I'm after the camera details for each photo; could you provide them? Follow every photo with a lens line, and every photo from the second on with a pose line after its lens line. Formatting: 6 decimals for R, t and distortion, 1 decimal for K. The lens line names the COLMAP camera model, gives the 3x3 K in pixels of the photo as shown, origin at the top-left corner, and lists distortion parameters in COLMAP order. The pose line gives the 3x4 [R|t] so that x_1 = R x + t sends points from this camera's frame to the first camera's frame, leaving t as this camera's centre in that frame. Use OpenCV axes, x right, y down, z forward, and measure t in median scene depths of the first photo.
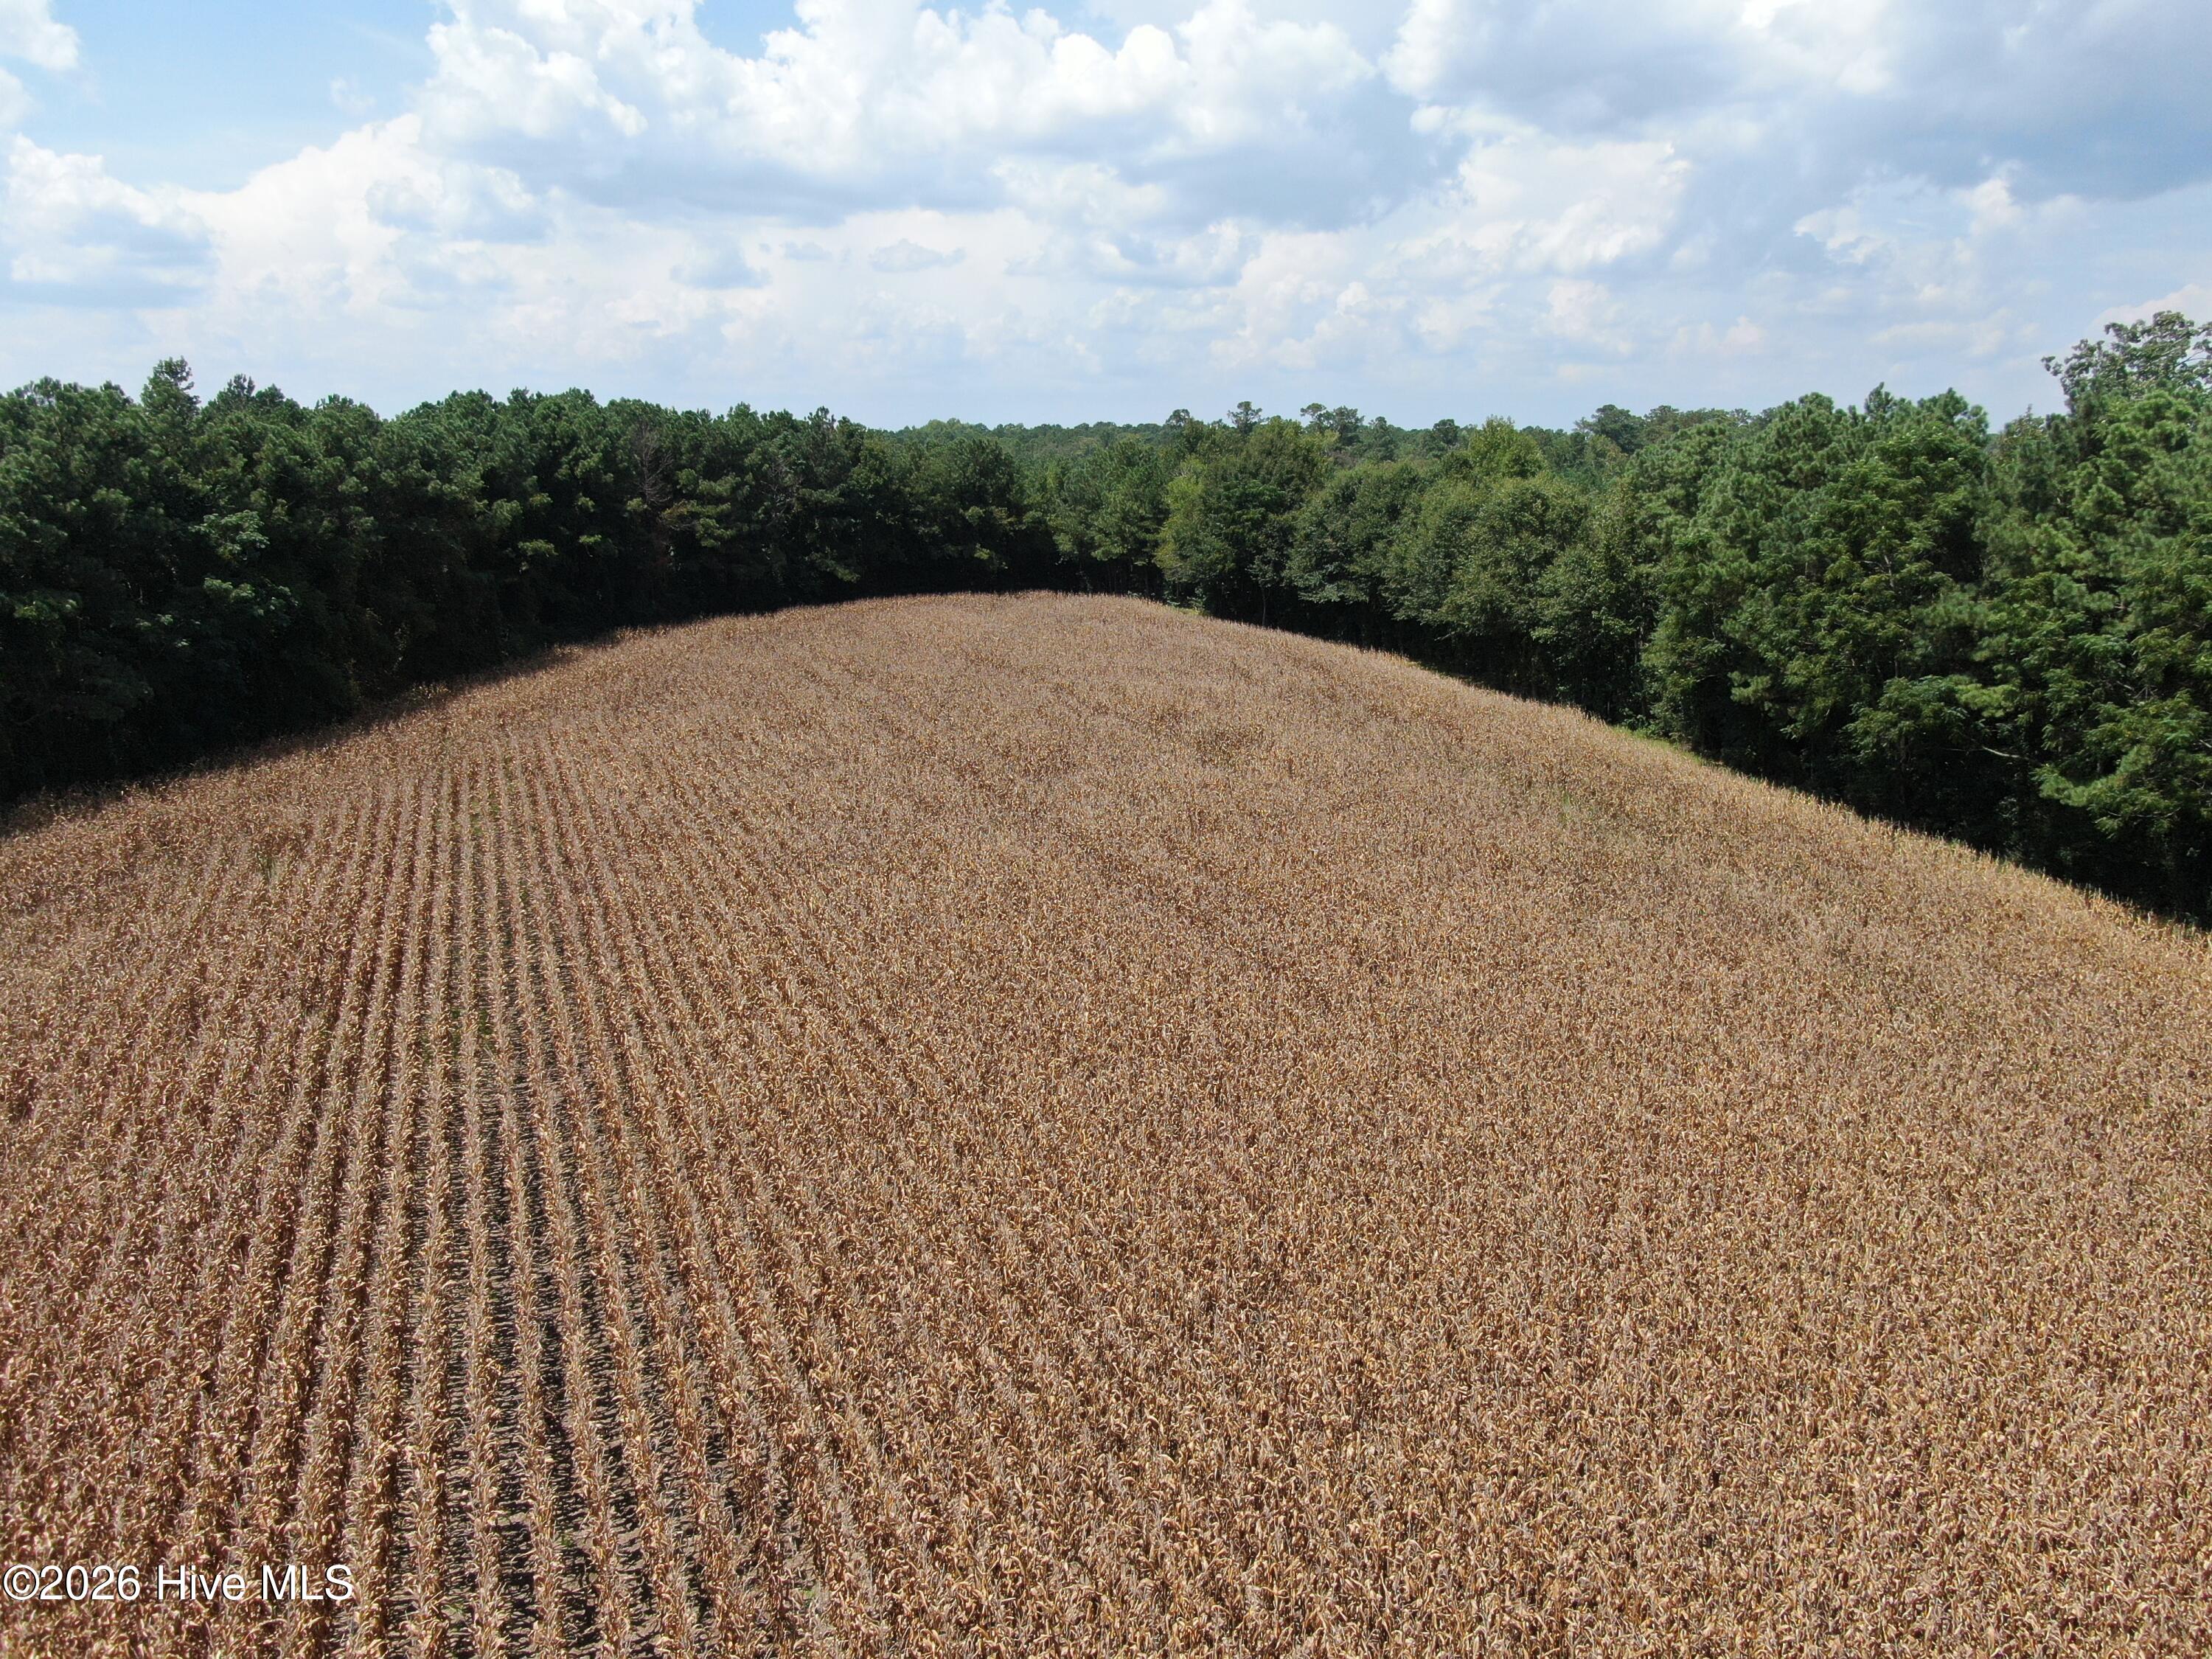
lens RADIAL K [[1579.6, 0, 1097.0], [0, 1579.6, 926.7], [0, 0, 1]] dist [-0.025425, 0.011233]
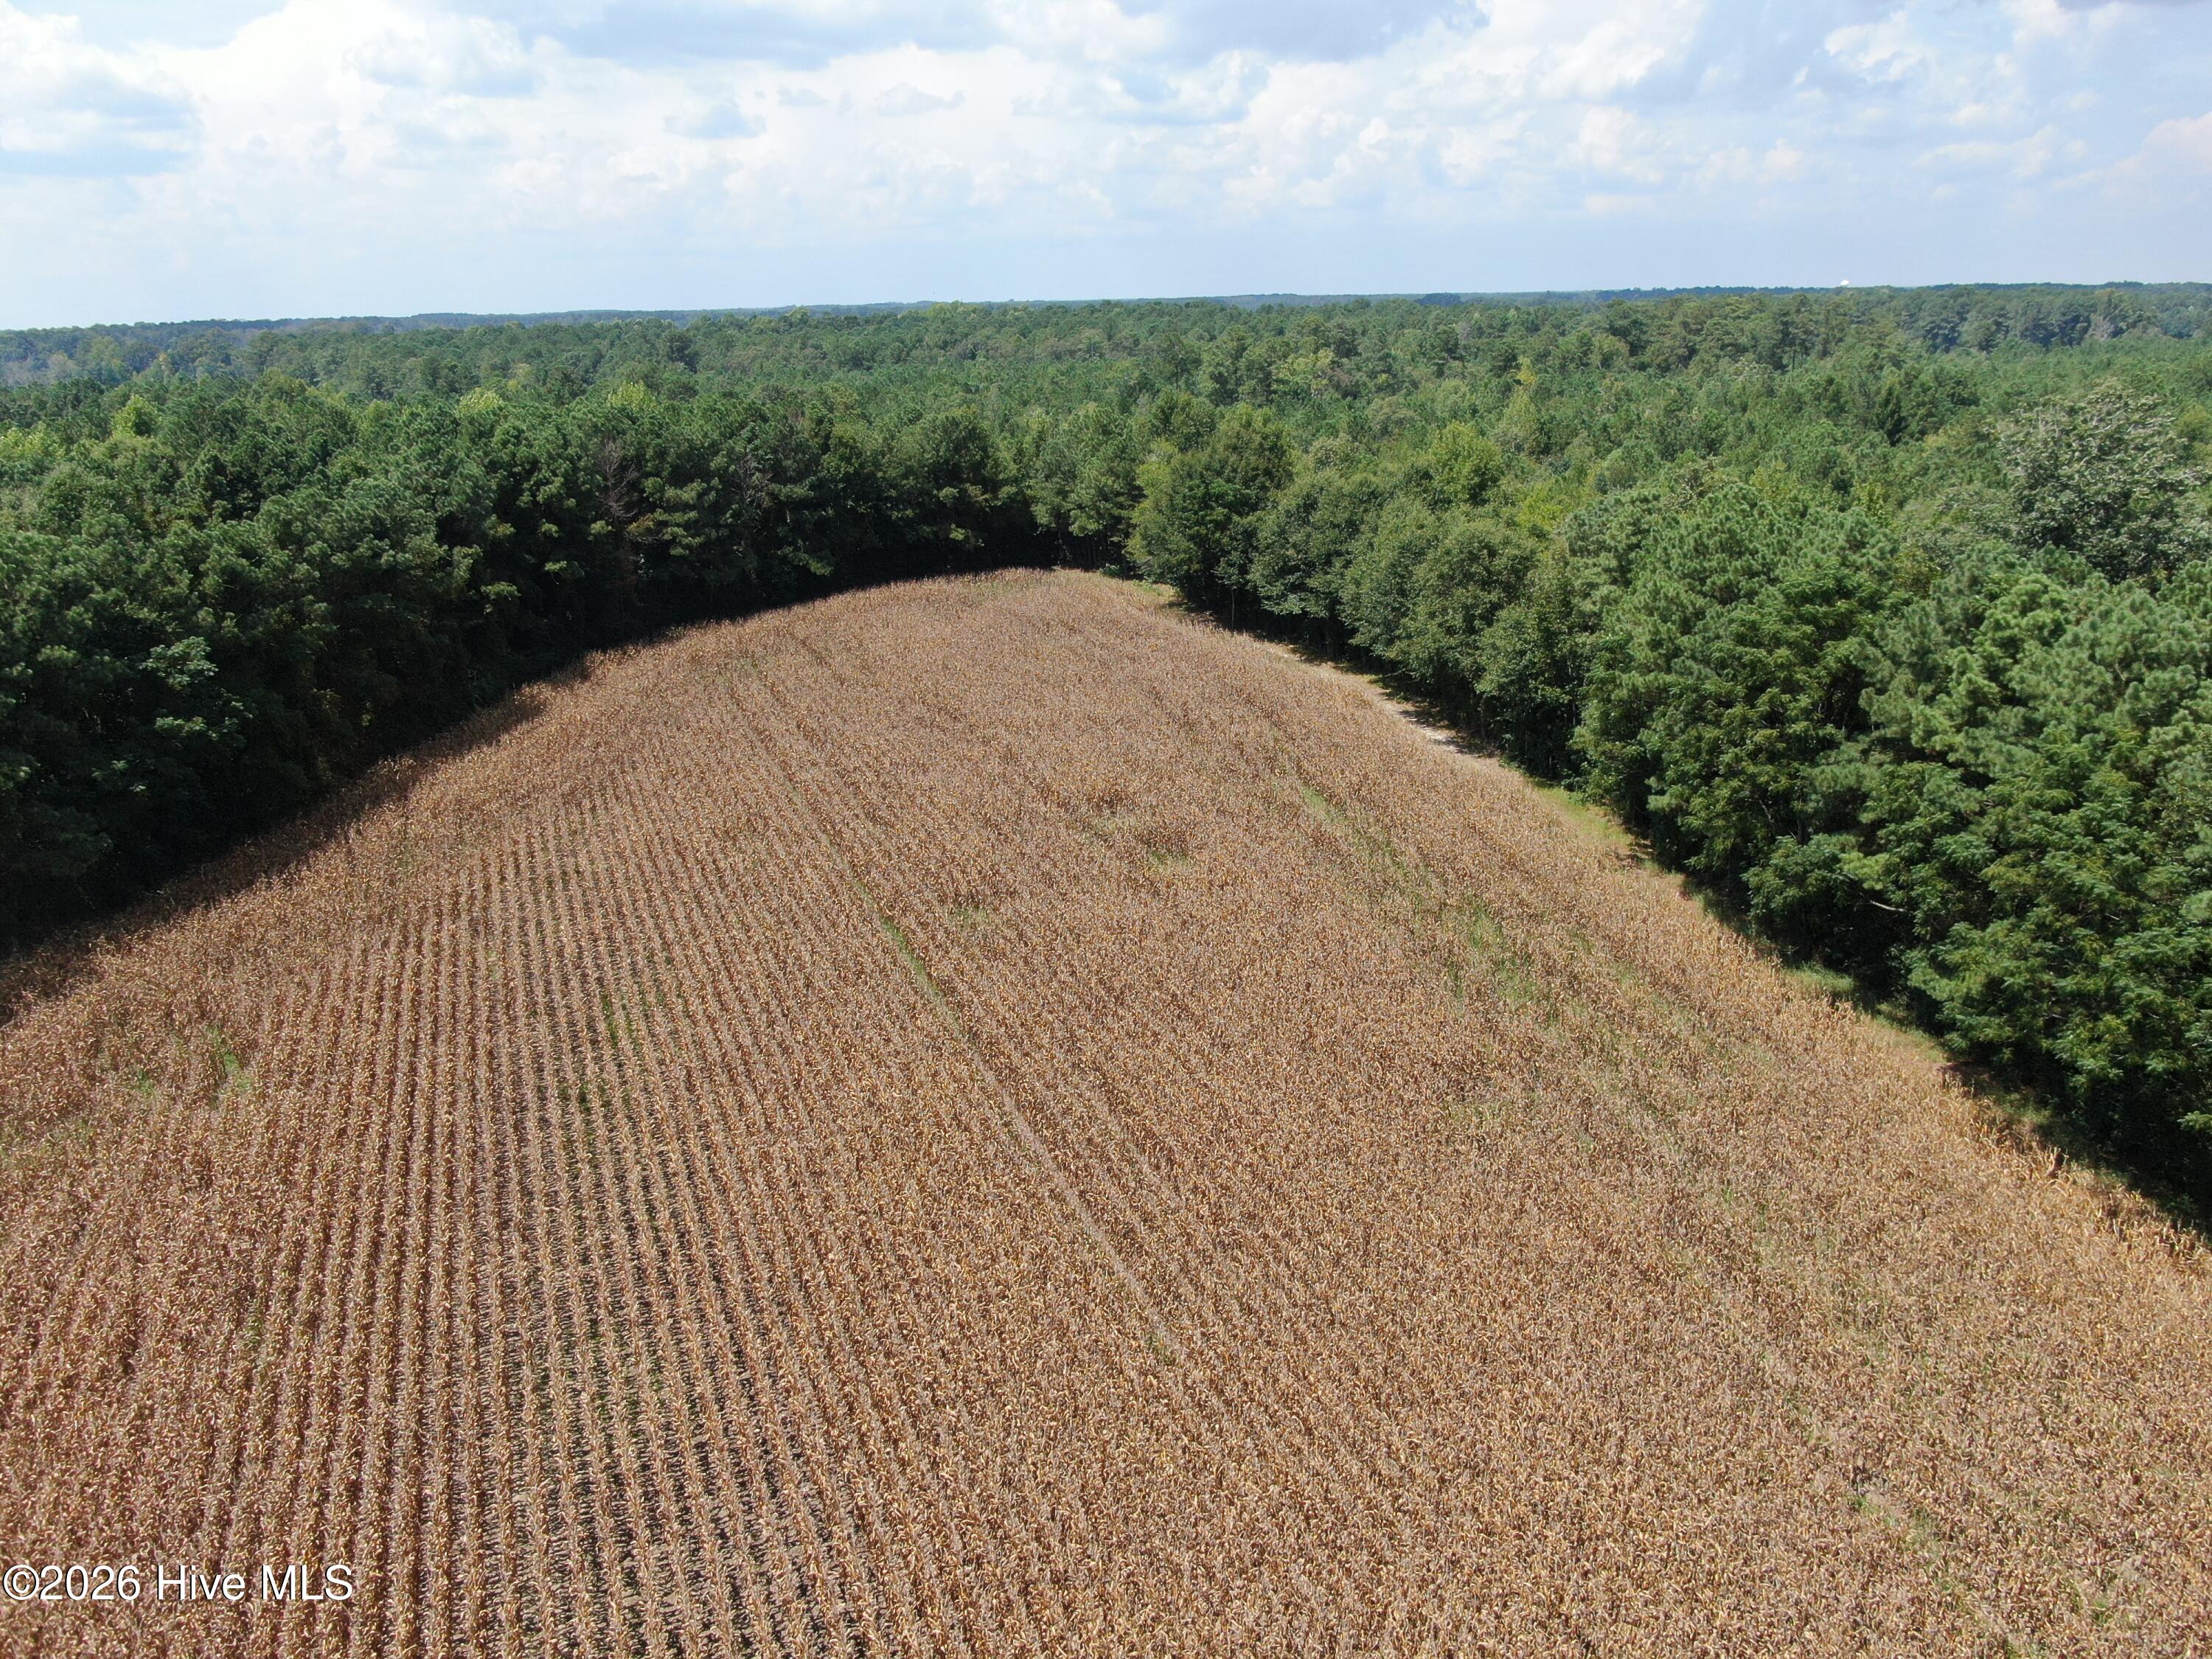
lens RADIAL K [[1579.6, 0, 1112.5], [0, 1579.6, 903.0], [0, 0, 1]] dist [-0.025425, 0.011233]
pose [[0.999605, -0.025947, -0.010827, 0.039380], [0.026691, 0.996798, 0.075380, -0.100635], [0.008837, -0.075639, 0.997096, -0.014670]]
